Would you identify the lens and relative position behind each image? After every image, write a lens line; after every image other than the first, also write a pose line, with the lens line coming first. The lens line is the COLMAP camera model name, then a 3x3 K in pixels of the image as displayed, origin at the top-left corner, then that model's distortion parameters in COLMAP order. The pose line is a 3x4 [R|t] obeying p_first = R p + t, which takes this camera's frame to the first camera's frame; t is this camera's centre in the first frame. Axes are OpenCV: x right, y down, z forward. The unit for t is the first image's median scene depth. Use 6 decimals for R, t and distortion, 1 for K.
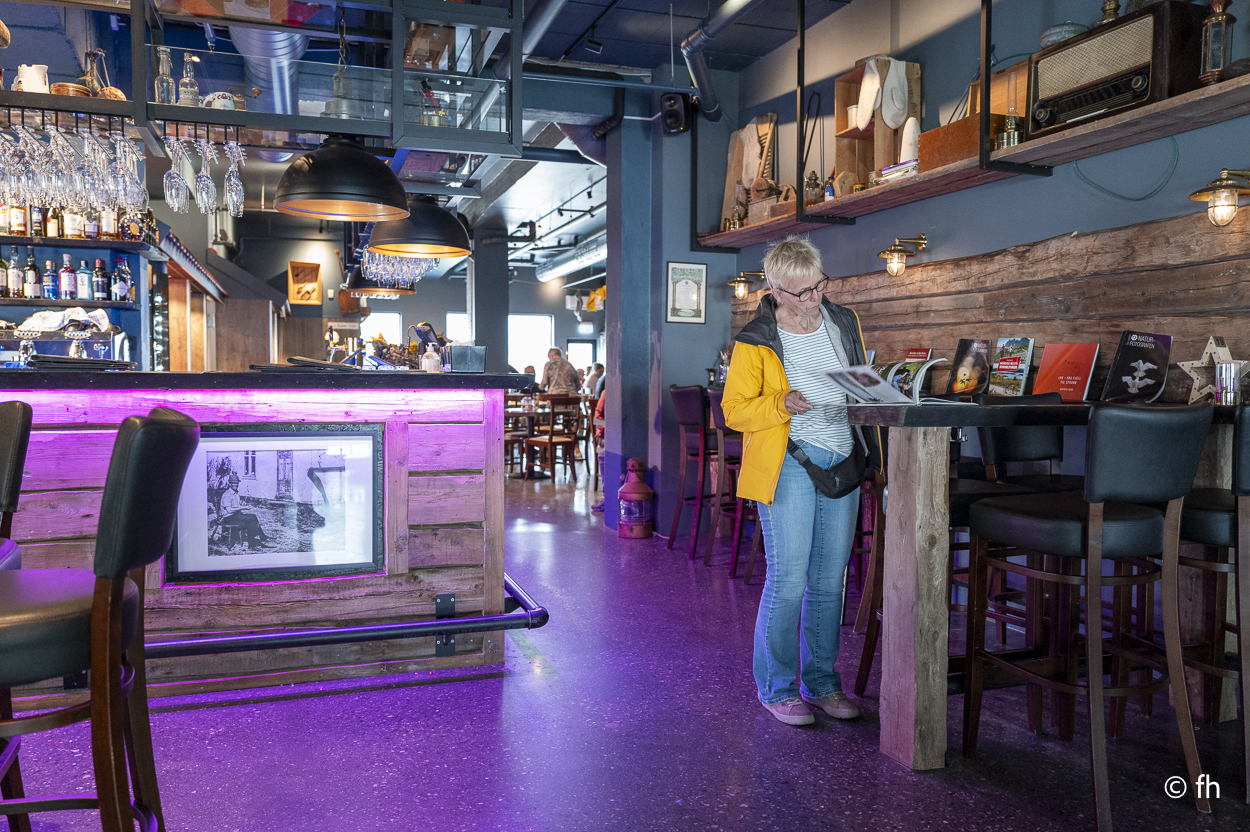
lens RADIAL K [[948.2, 0, 625.0], [0, 948.2, 416.0], [0, 0, 1]] dist [0.000251, 0.000644]
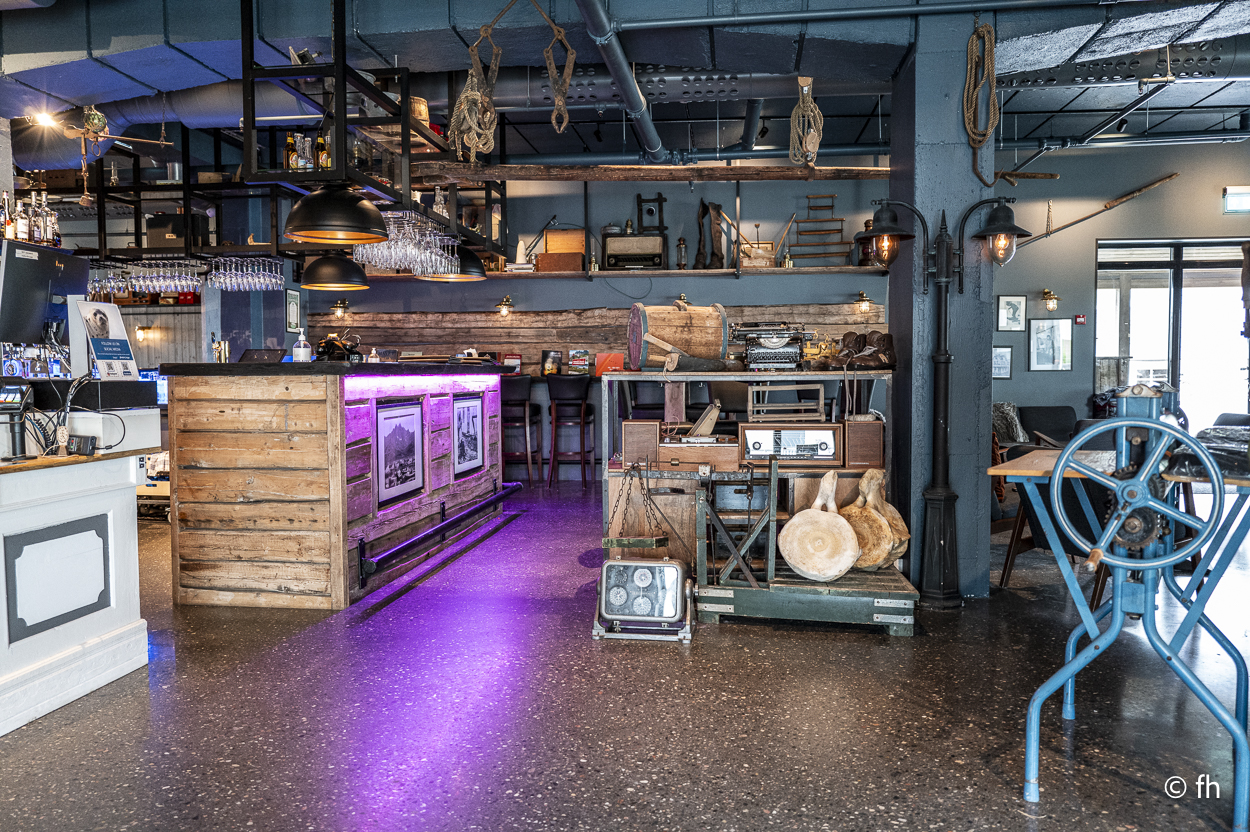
lens RADIAL K [[948.2, 0, 625.0], [0, 948.2, 416.0], [0, 0, 1]] dist [0.000251, 0.000644]
pose [[0.432425, -0.048461, 0.900367, -1.530324], [0.049954, 0.998309, 0.029741, 0.011810], [-0.900285, 0.032116, 0.434115, -0.074892]]
